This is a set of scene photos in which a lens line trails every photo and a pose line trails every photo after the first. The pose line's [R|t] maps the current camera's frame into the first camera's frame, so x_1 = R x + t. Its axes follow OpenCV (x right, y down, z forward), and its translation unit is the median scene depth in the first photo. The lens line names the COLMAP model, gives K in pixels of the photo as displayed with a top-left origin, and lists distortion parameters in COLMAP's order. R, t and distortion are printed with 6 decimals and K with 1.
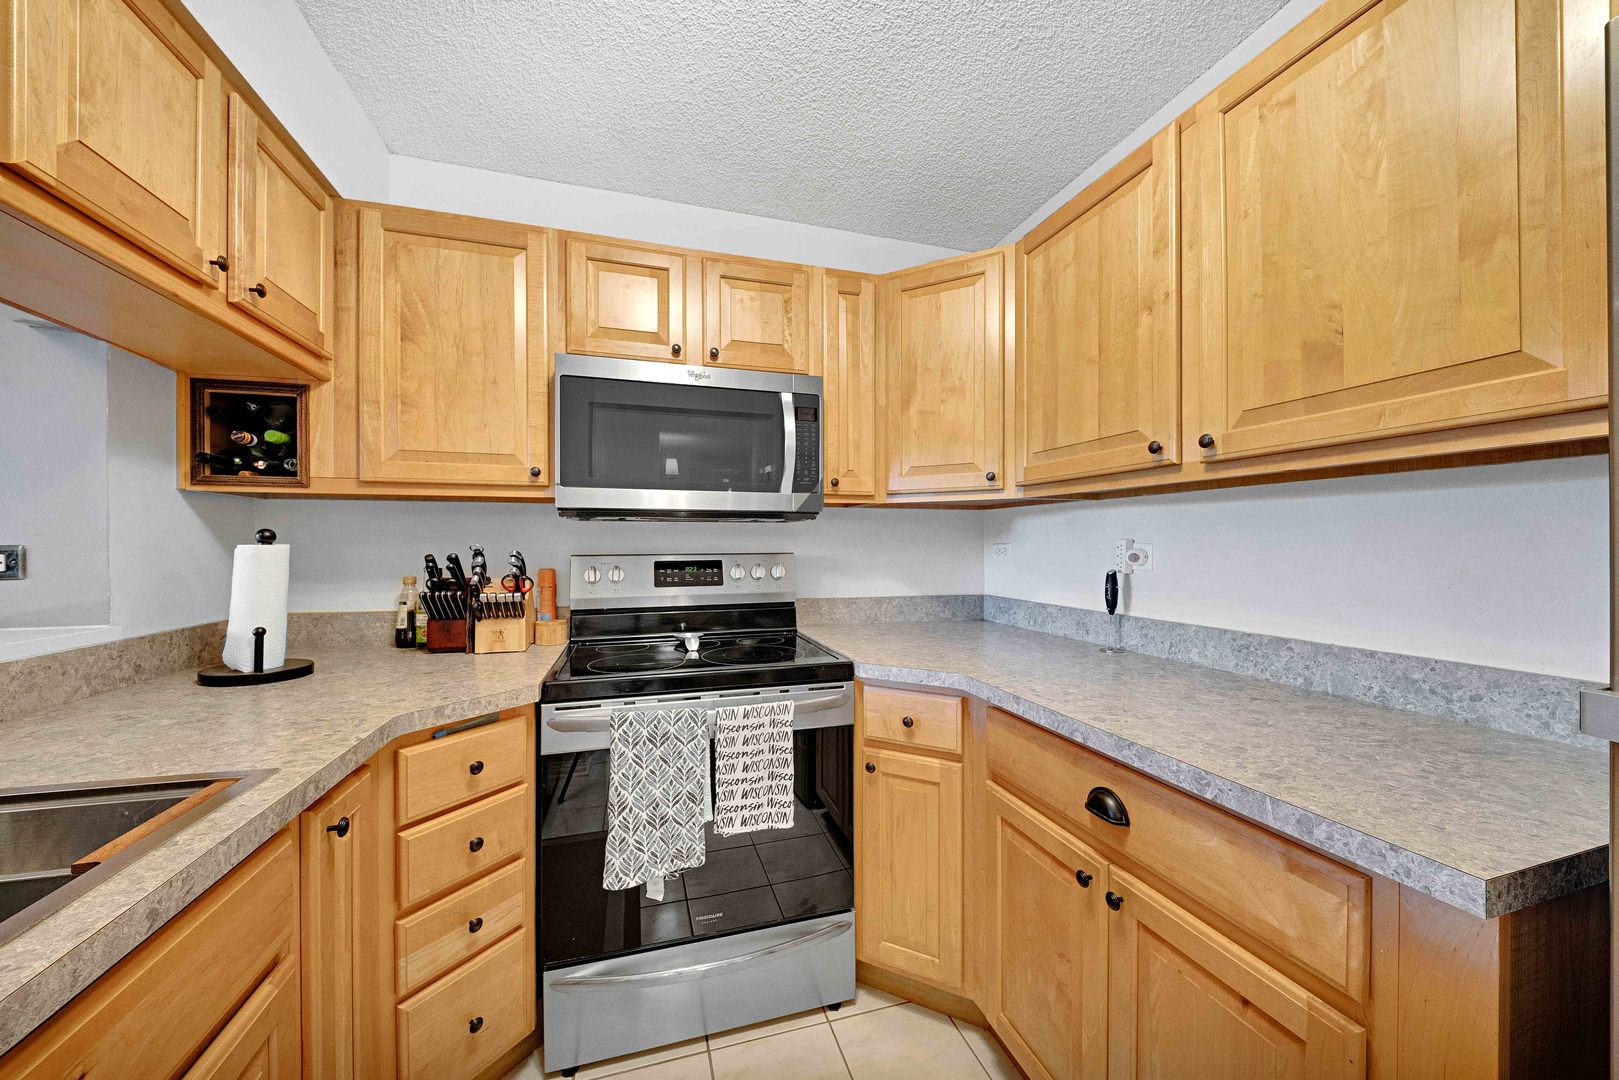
lens RADIAL K [[574.3, 0, 810.4], [0, 574.3, 542.6], [0, 0, 1]] dist [-0.001994, -0.004479]
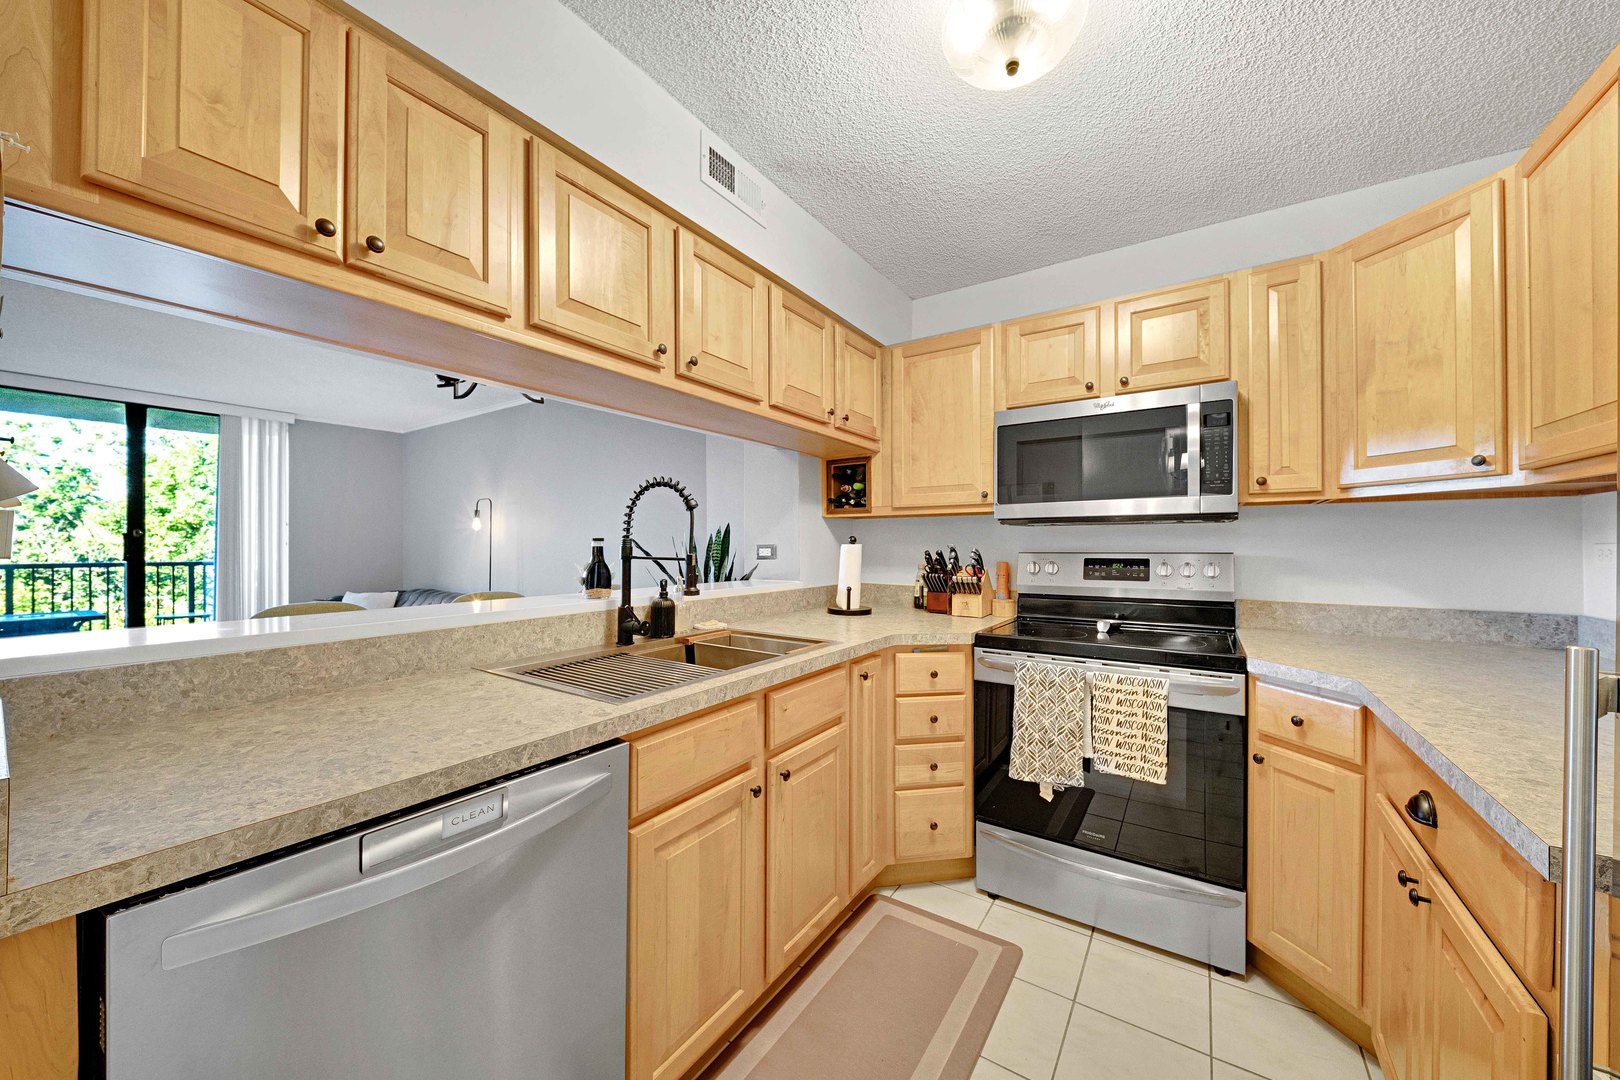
lens RADIAL K [[574.6, 0, 804.6], [0, 574.6, 544.4], [0, 0, 1]] dist [-0.001994, -0.004479]
pose [[0.623180, -0.000081, -0.782078, 0.413333], [0.001465, 0.999998, 0.001063, 0.001124], [0.782077, -0.001808, 0.623180, -0.297033]]
